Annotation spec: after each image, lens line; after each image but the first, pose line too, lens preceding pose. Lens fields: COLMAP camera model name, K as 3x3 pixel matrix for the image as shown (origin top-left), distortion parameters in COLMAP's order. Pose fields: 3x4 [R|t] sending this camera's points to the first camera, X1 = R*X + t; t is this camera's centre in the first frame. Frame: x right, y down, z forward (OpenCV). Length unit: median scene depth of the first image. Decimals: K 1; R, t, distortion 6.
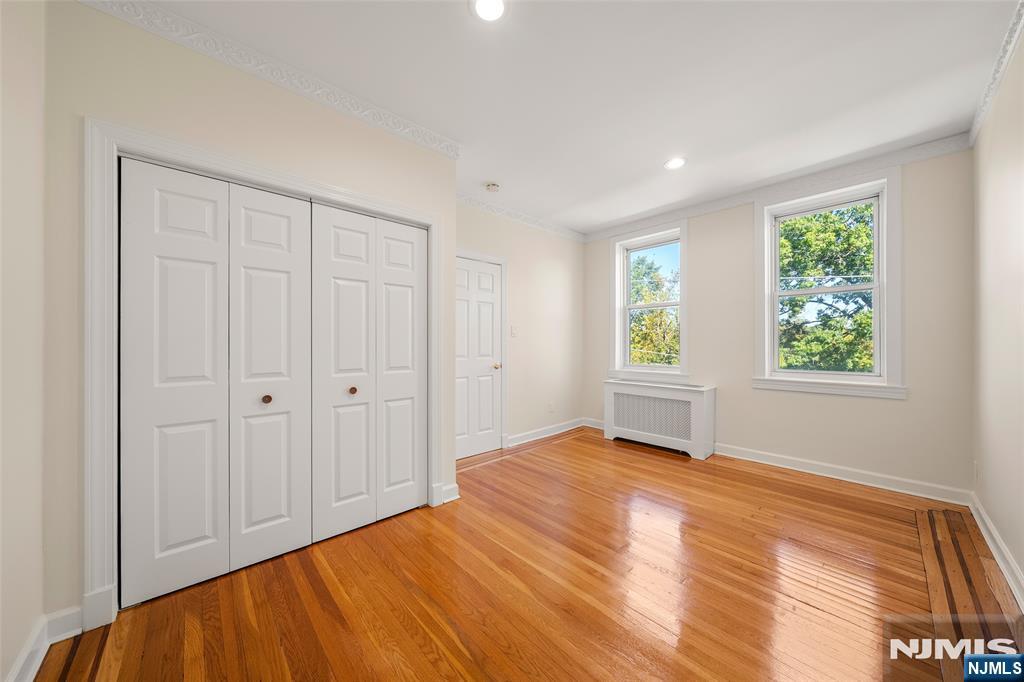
lens RADIAL K [[348.6, 0, 513.0], [0, 348.6, 337.0], [0, 0, 1]] dist [-0.000281, -0.000040]
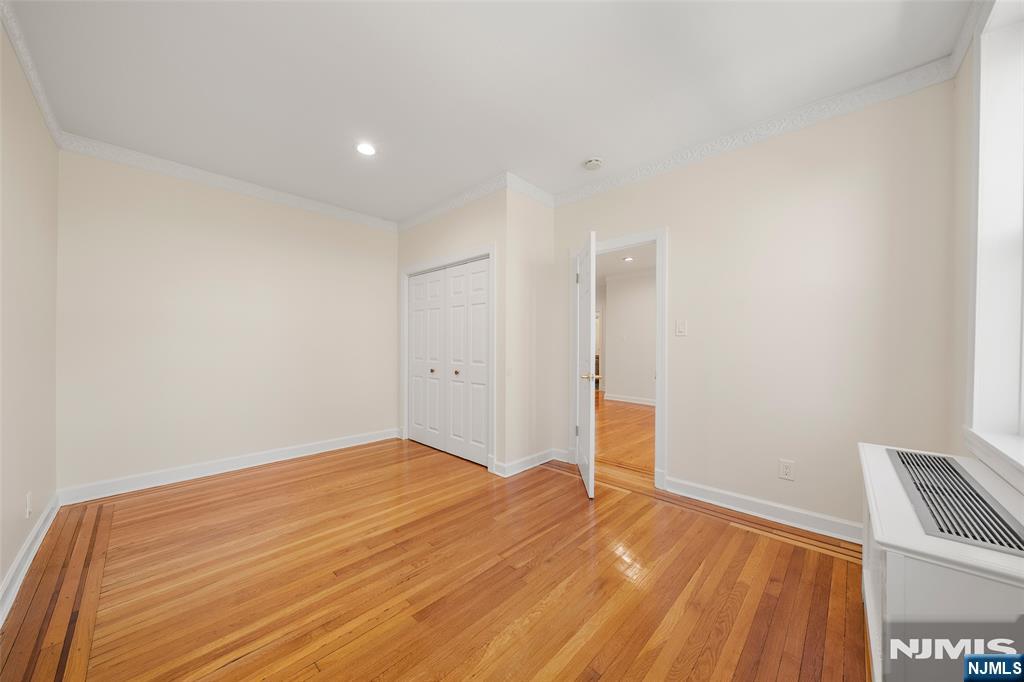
lens RADIAL K [[348.0, 0, 509.4], [0, 348.0, 344.3], [0, 0, 1]] dist [-0.000369, 0.000006]
pose [[0.063377, -0.002725, -0.997986, 1.118592], [0.012670, 0.999918, -0.001926, 0.021239], [0.997909, -0.012522, 0.063407, 1.052049]]
